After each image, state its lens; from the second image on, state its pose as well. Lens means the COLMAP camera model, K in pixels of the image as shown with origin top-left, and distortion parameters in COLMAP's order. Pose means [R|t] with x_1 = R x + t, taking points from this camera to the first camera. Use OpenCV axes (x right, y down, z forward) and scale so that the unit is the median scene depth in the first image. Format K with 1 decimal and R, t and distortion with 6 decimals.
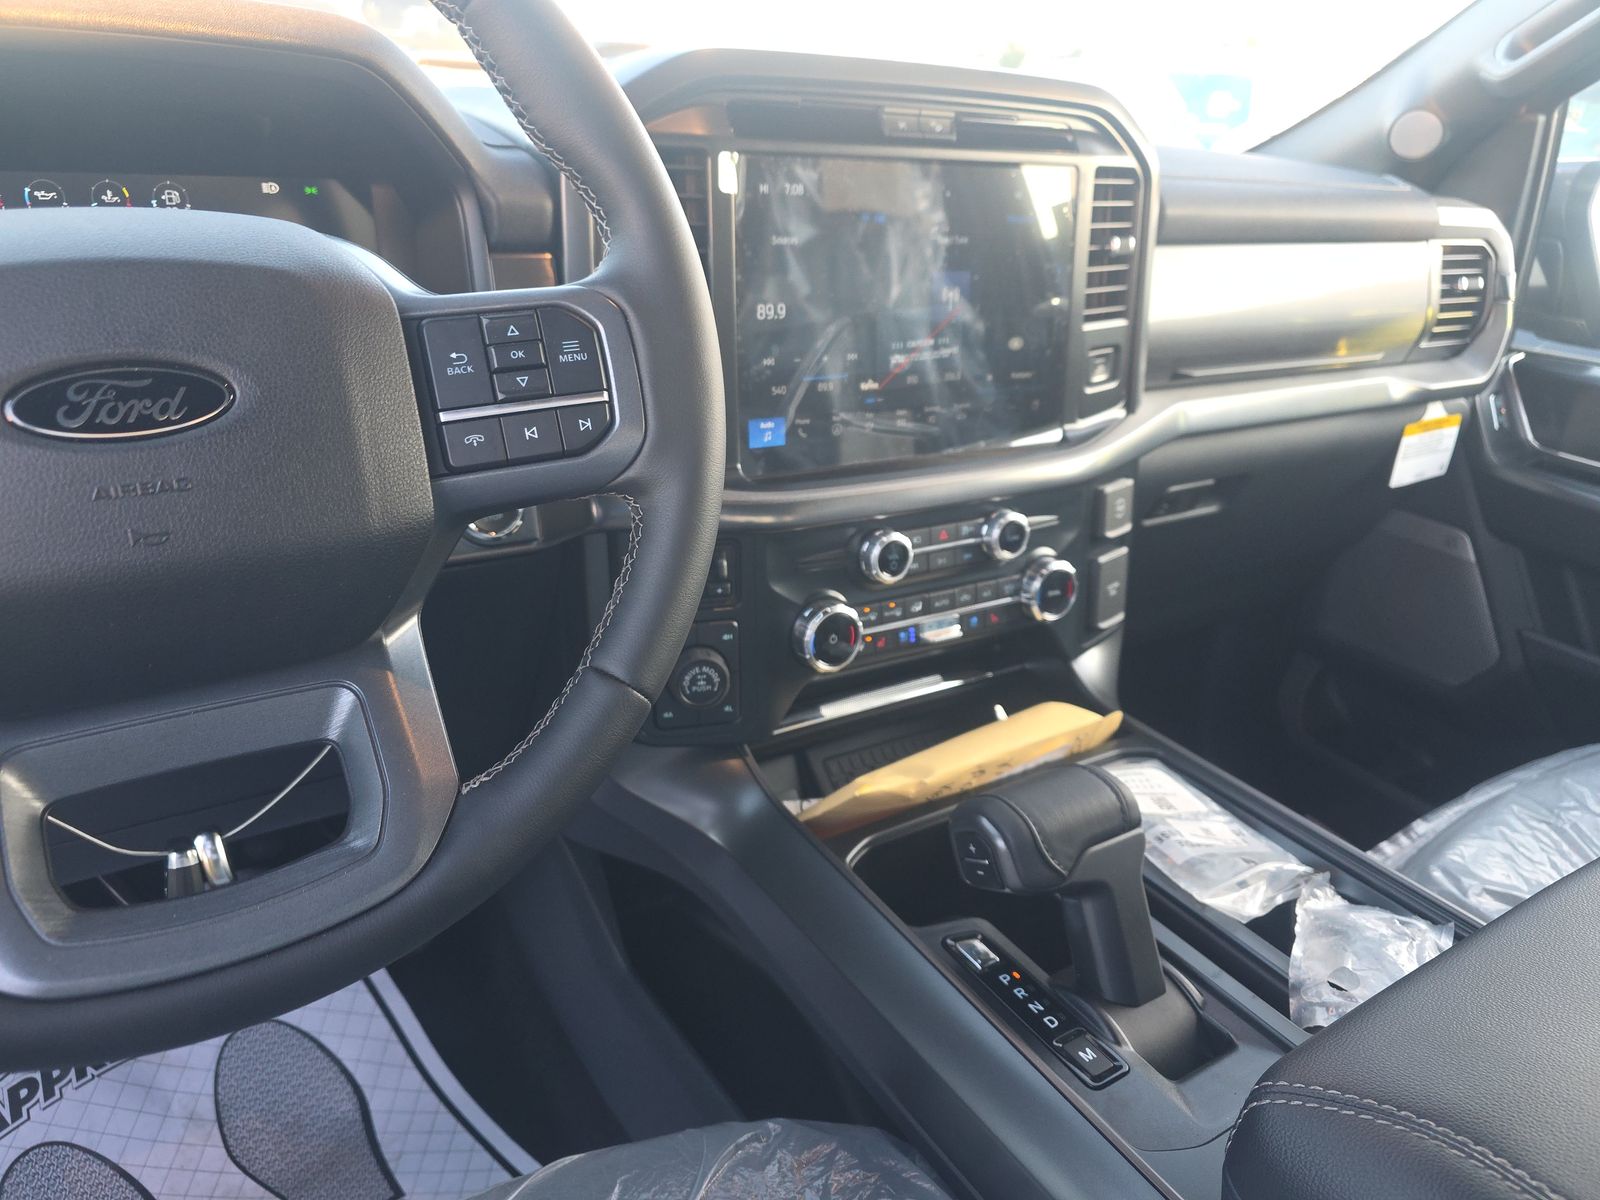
lens RADIAL K [[1024.1, 0, 805.9], [0, 1024.1, 597.7], [0, 0, 1]] dist [-0.024900, -0.001085]
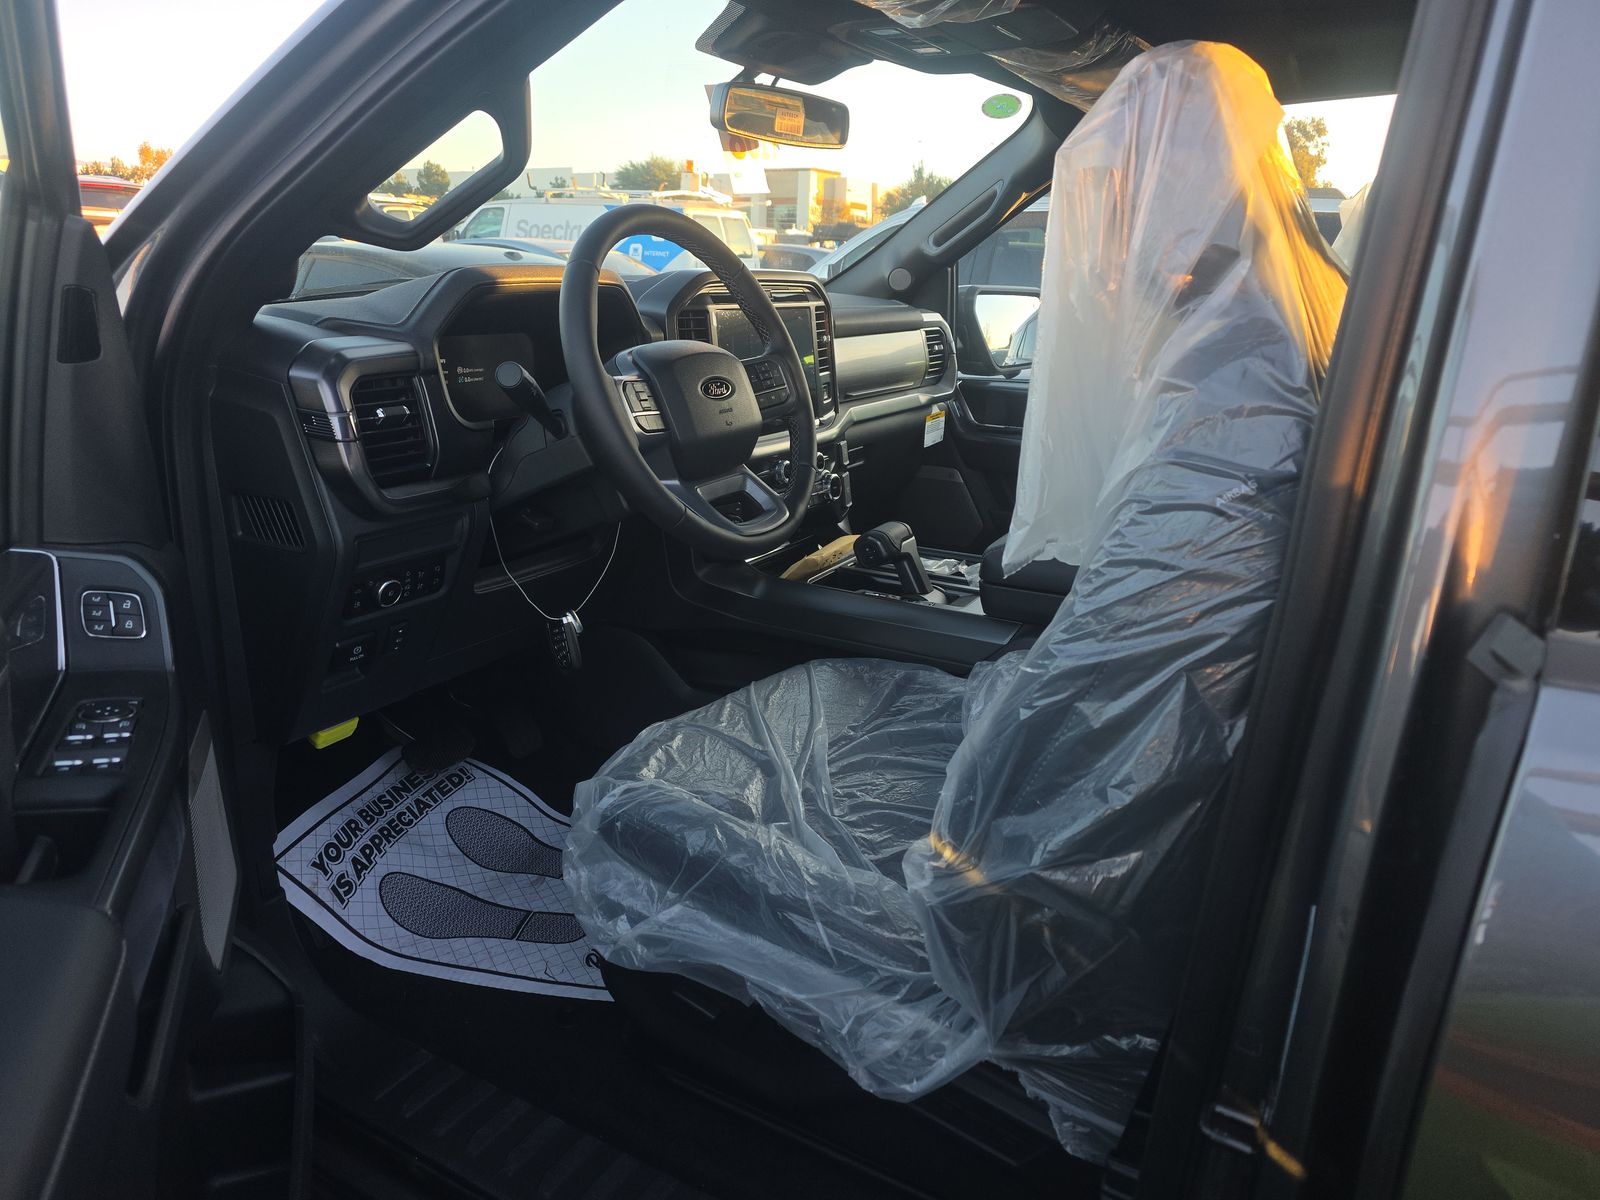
lens RADIAL K [[1024.1, 0, 805.9], [0, 1024.1, 597.7], [0, 0, 1]] dist [-0.024900, -0.001085]
pose [[0.868544, -0.162353, 0.468266, -0.664578], [0.200609, 0.979128, -0.032616, 0.212941], [-0.453197, 0.122266, 0.882986, -0.690964]]
